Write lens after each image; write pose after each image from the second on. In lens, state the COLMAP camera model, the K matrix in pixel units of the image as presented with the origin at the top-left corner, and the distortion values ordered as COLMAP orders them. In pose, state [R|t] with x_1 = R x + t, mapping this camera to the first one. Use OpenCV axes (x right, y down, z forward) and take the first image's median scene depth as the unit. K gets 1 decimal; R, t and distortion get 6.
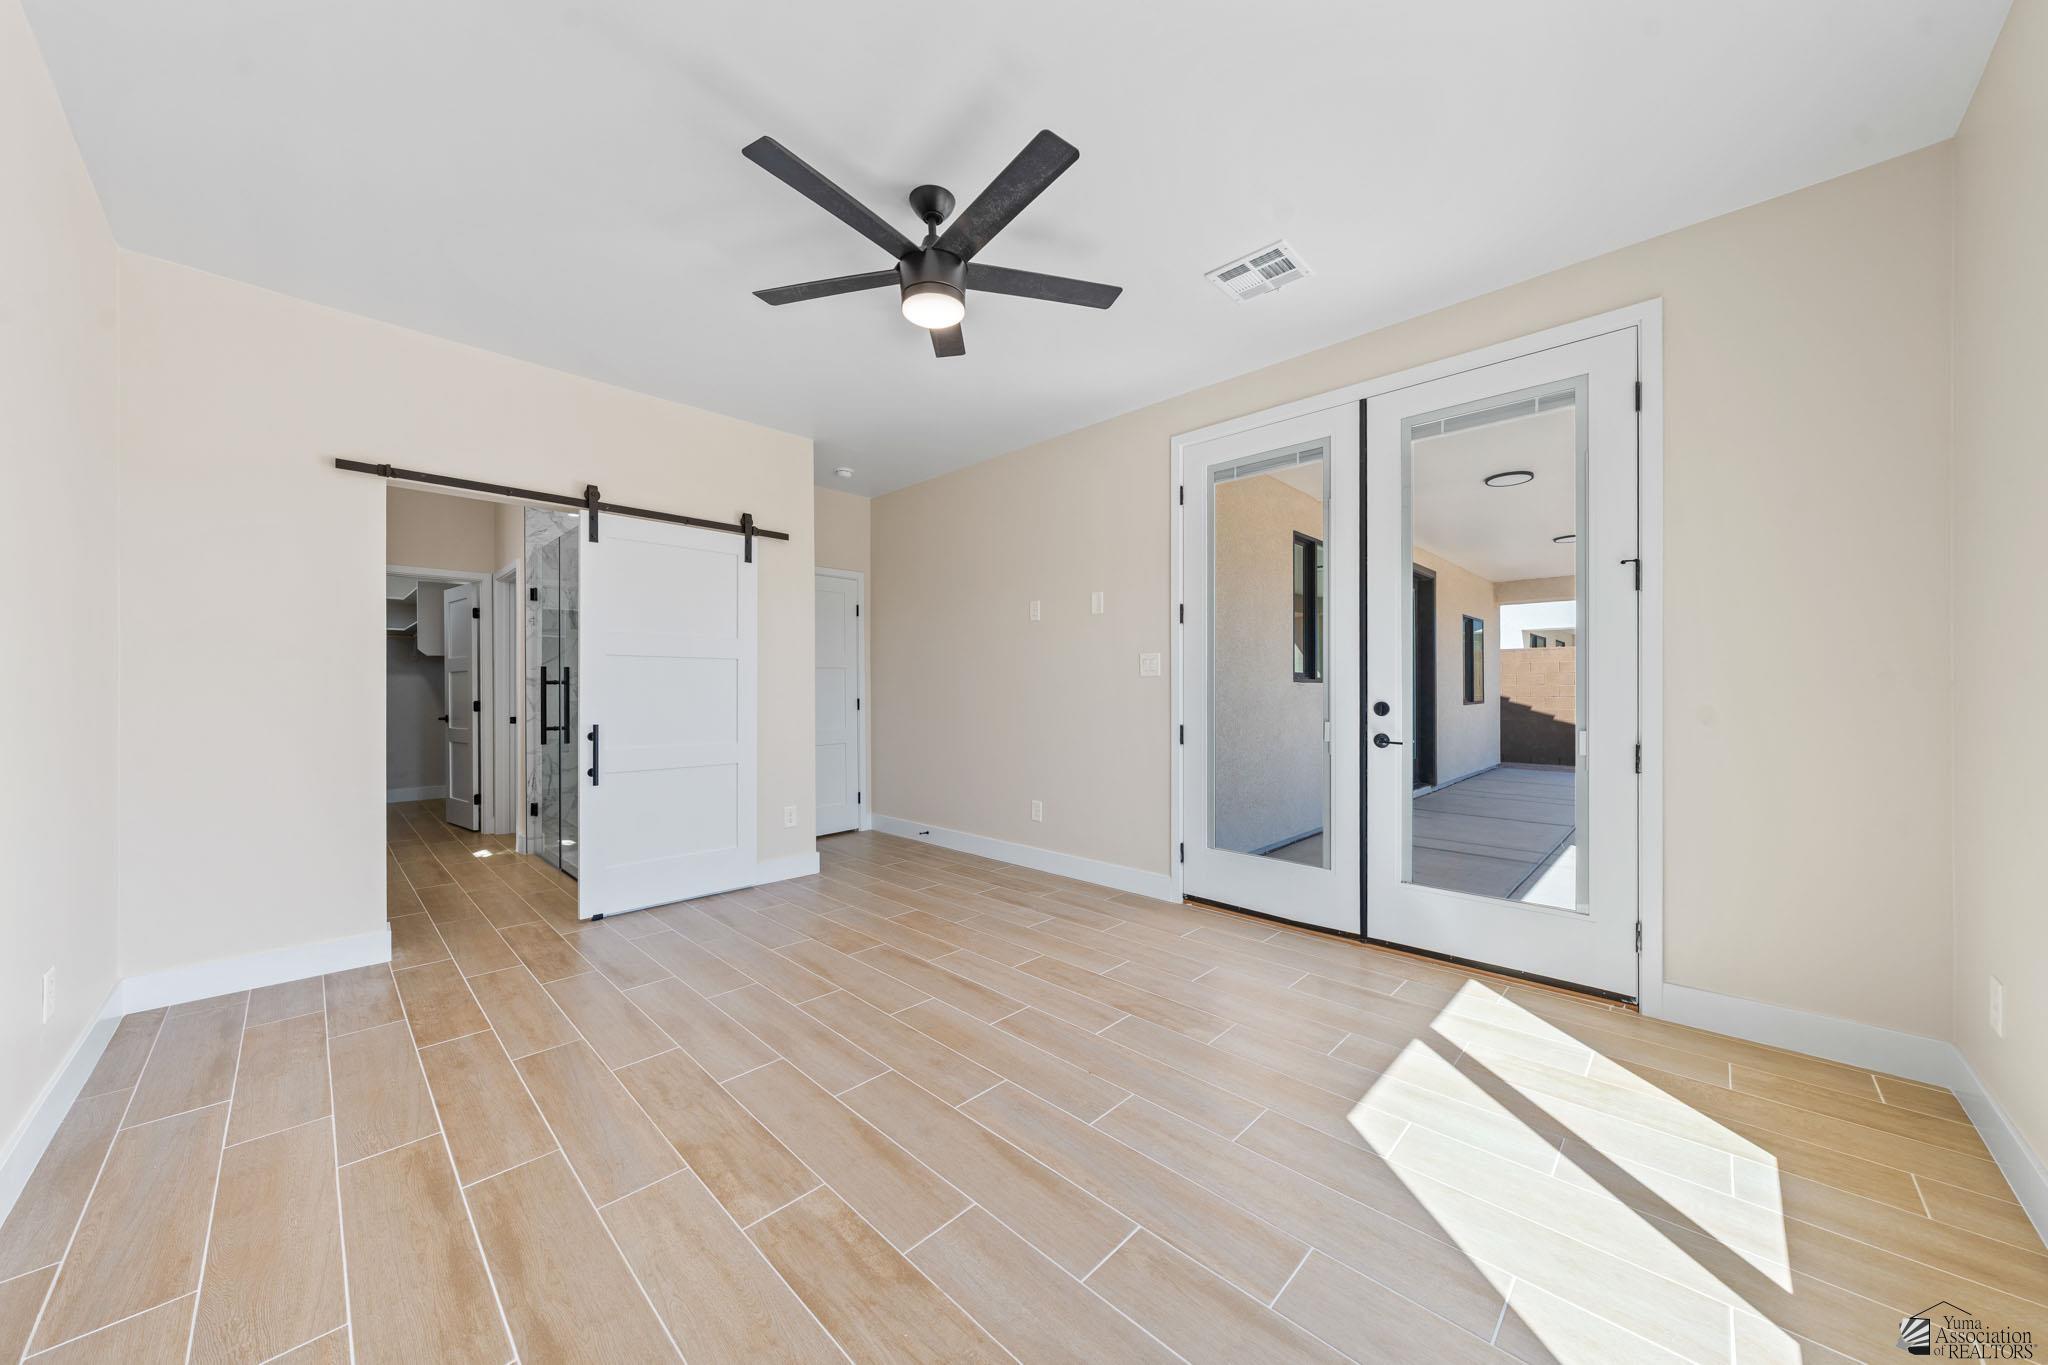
lens RADIAL K [[699.2, 0, 976.3], [0, 699.2, 686.5], [0, 0, 1]] dist [-0.002043, 0.000360]
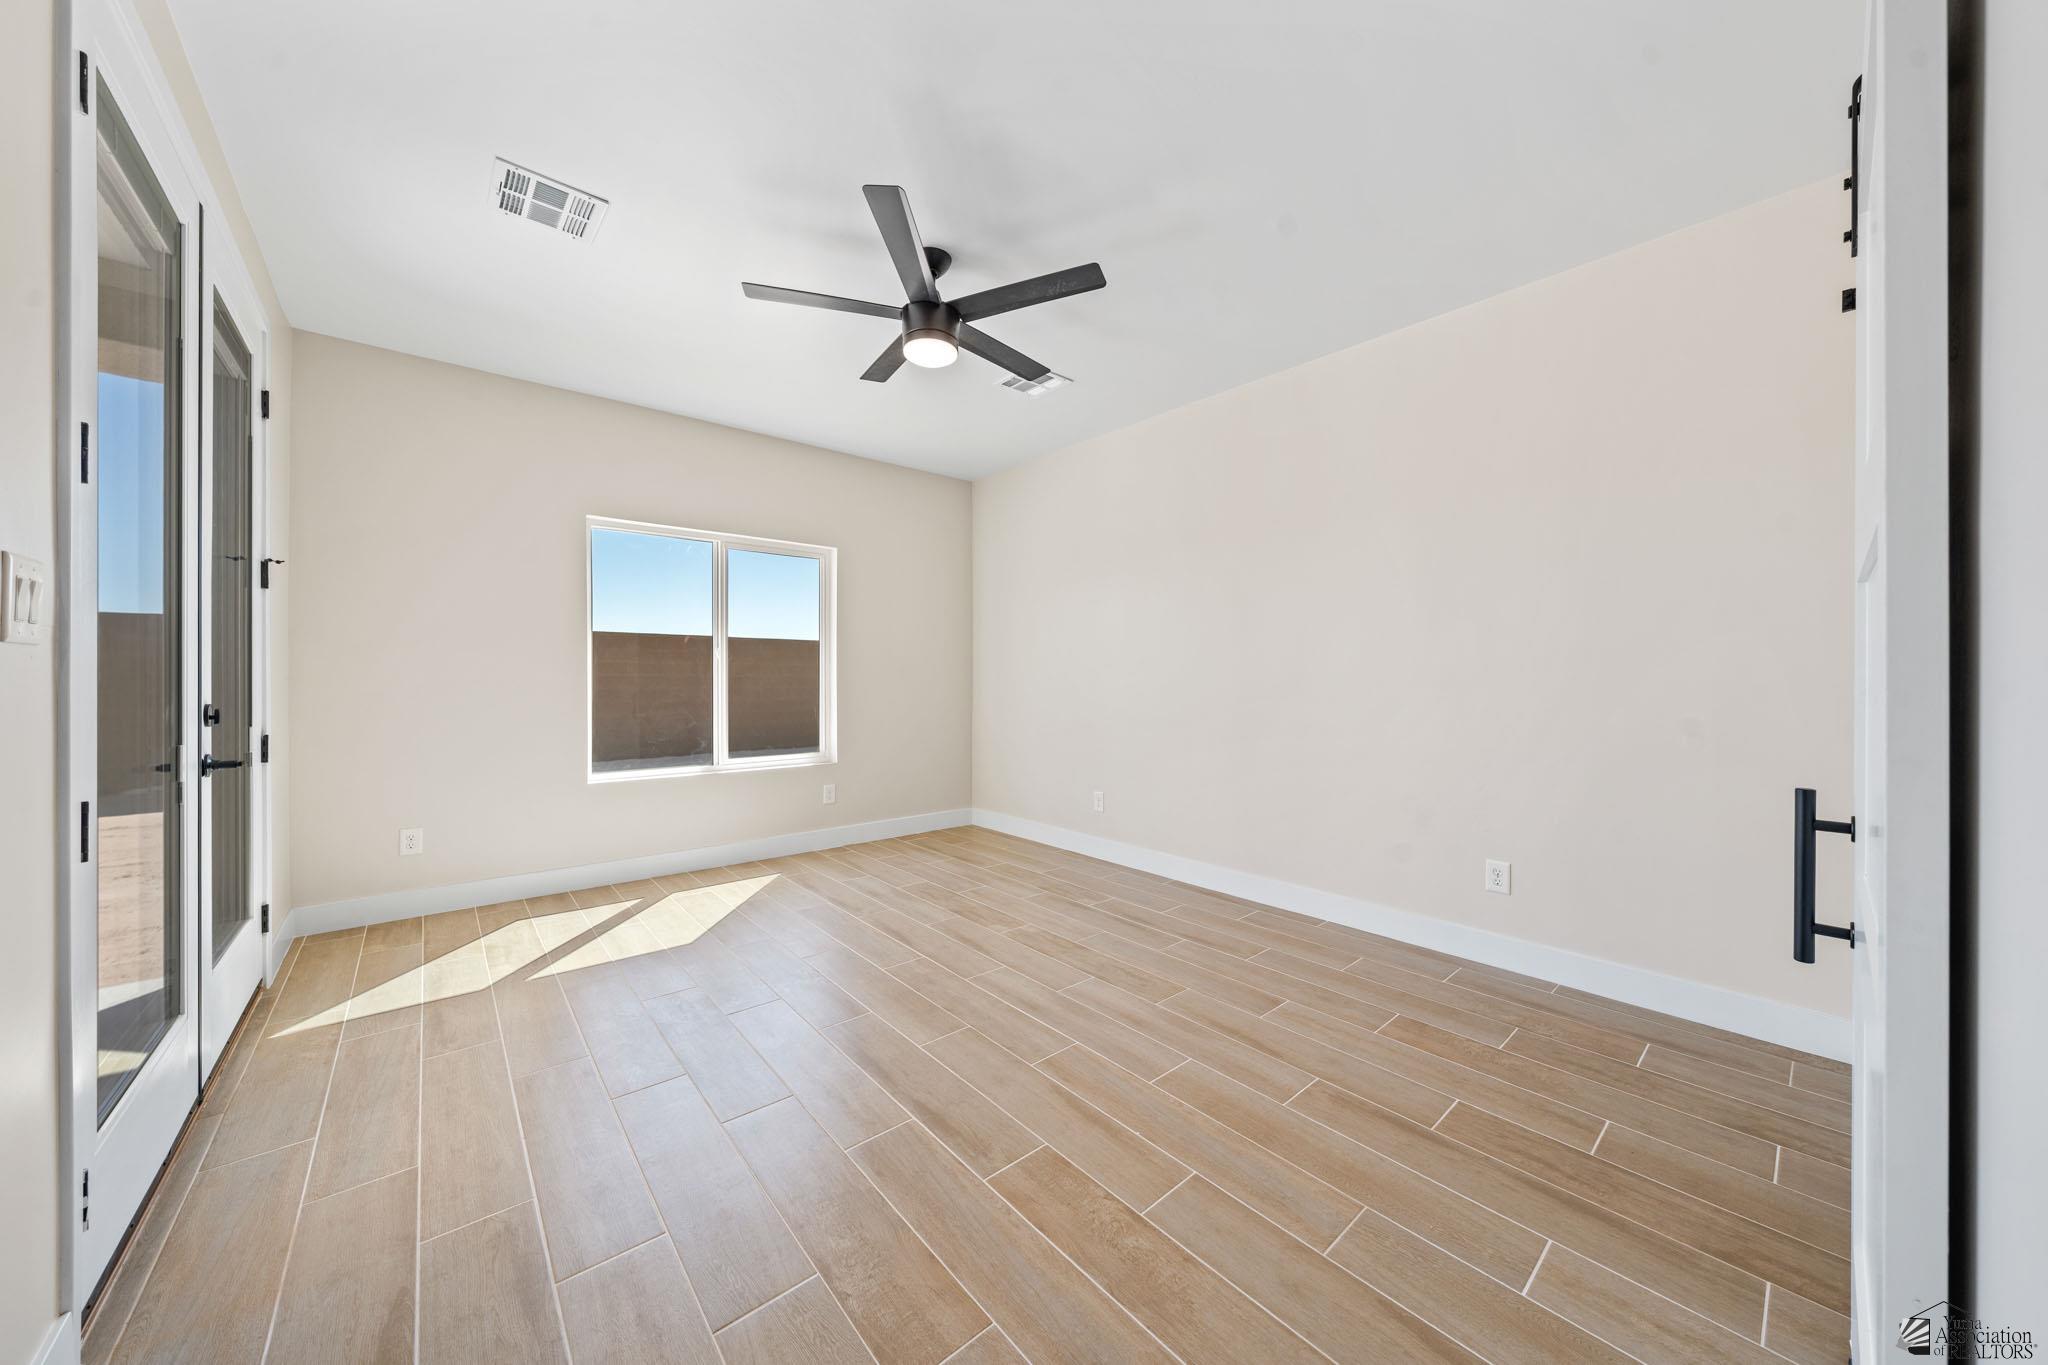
lens RADIAL K [[699.2, 0, 986.5], [0, 699.2, 677.5], [0, 0, 1]] dist [-0.002043, 0.000360]
pose [[-0.997204, 0.000765, 0.074723, -0.153565], [0.000724, 1.000000, -0.000577, -0.003815], [-0.074723, -0.000522, -0.997204, 1.375412]]
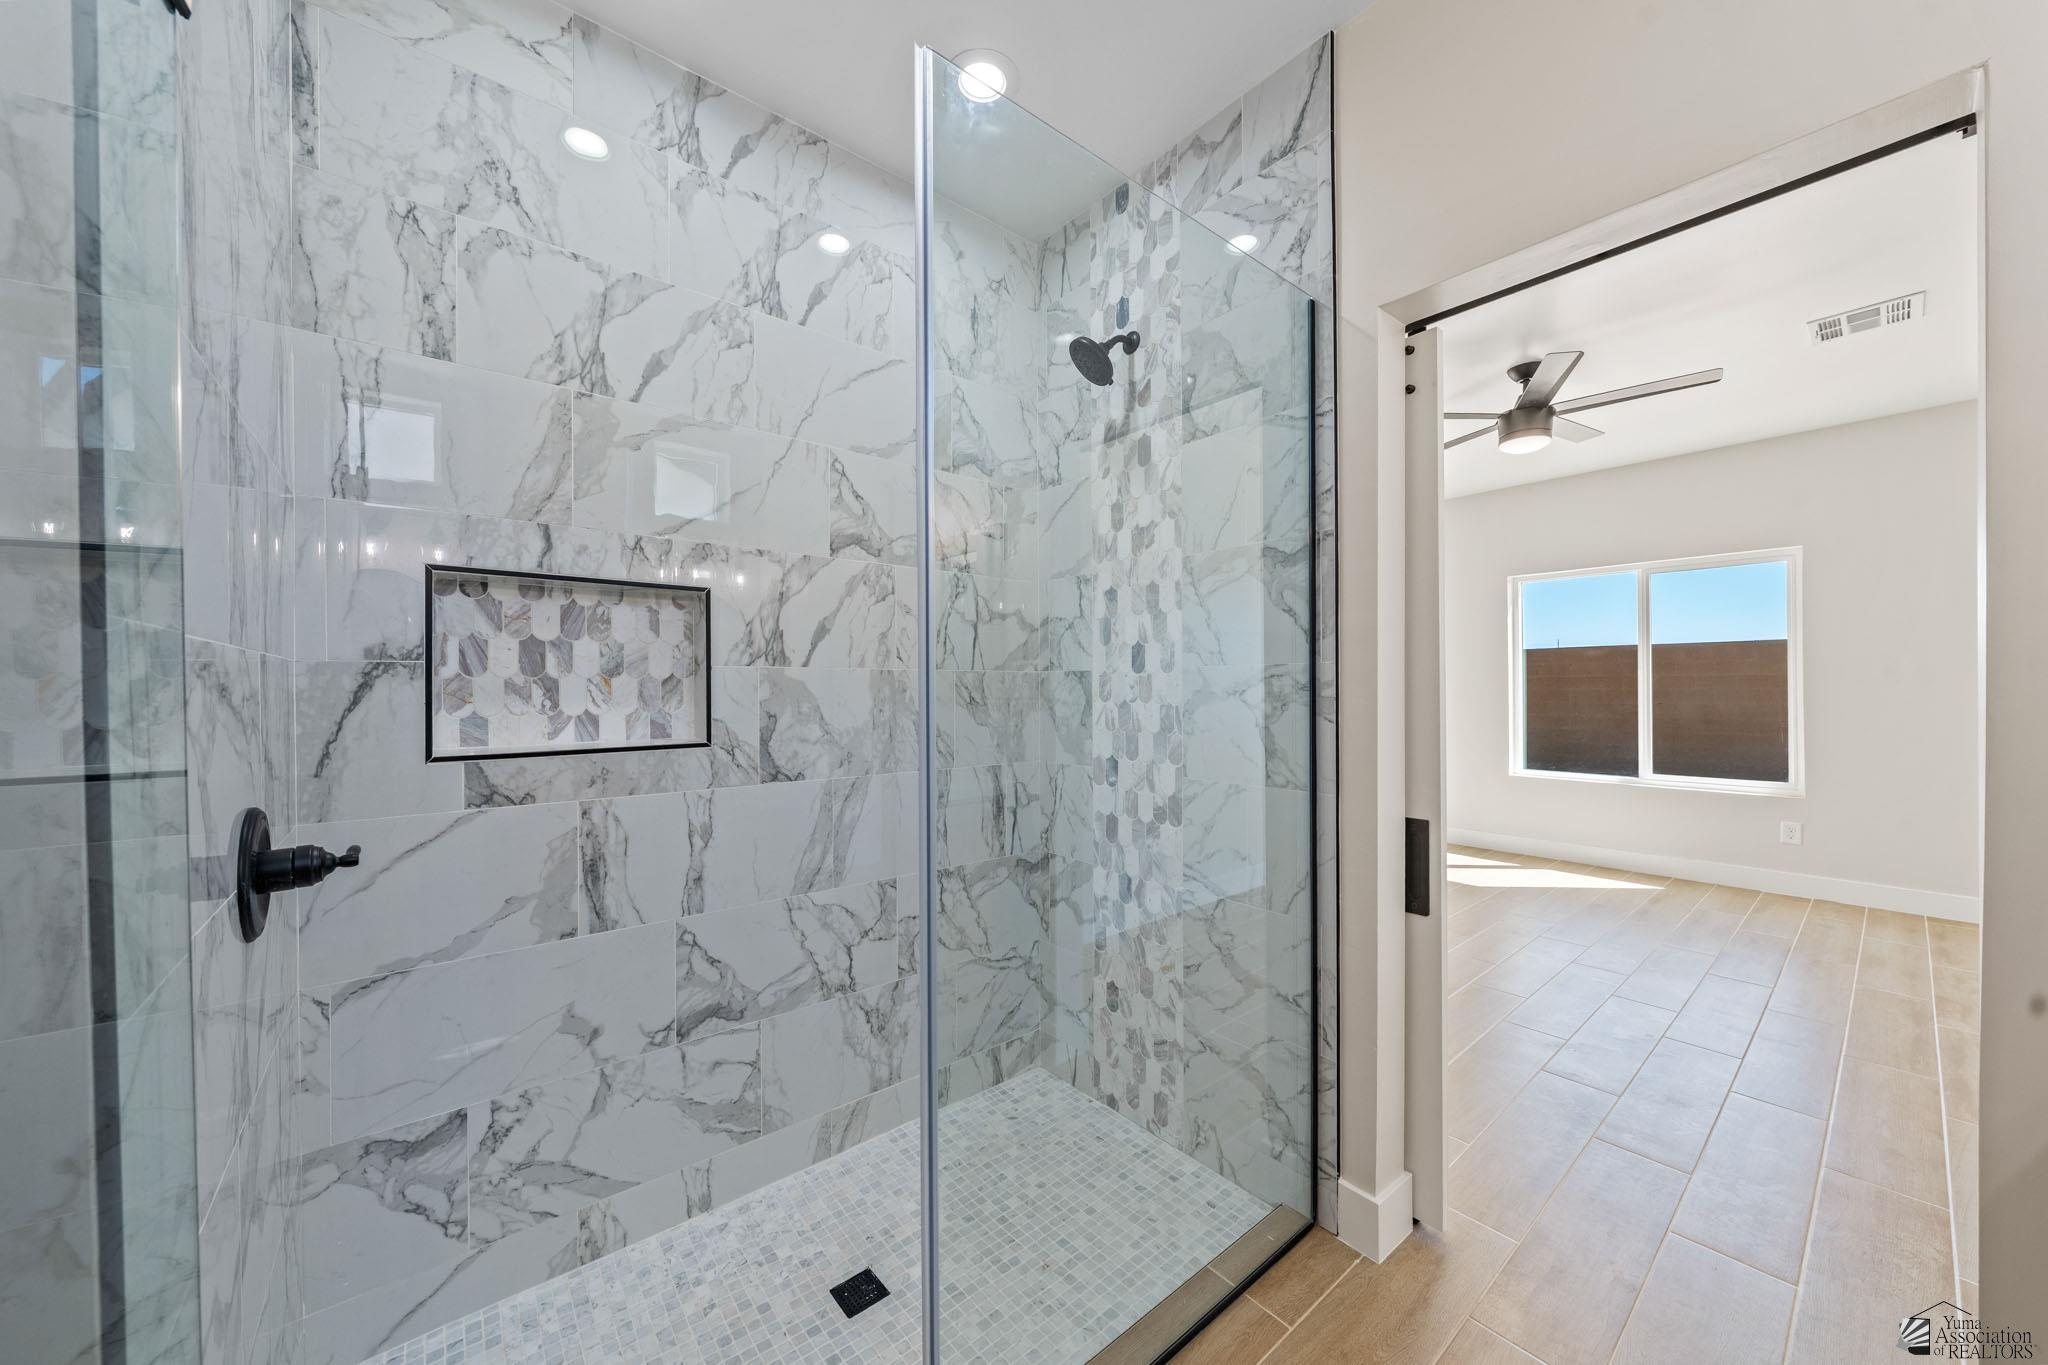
lens RADIAL K [[699.2, 0, 1031.1], [0, 699.2, 687.8], [0, 0, 1]] dist [-0.002043, 0.000360]
pose [[0.095334, 0.002044, 0.995443, -1.044113], [-0.001473, 0.999997, -0.001912, -0.020014], [-0.995444, -0.001284, 0.095337, 1.217951]]
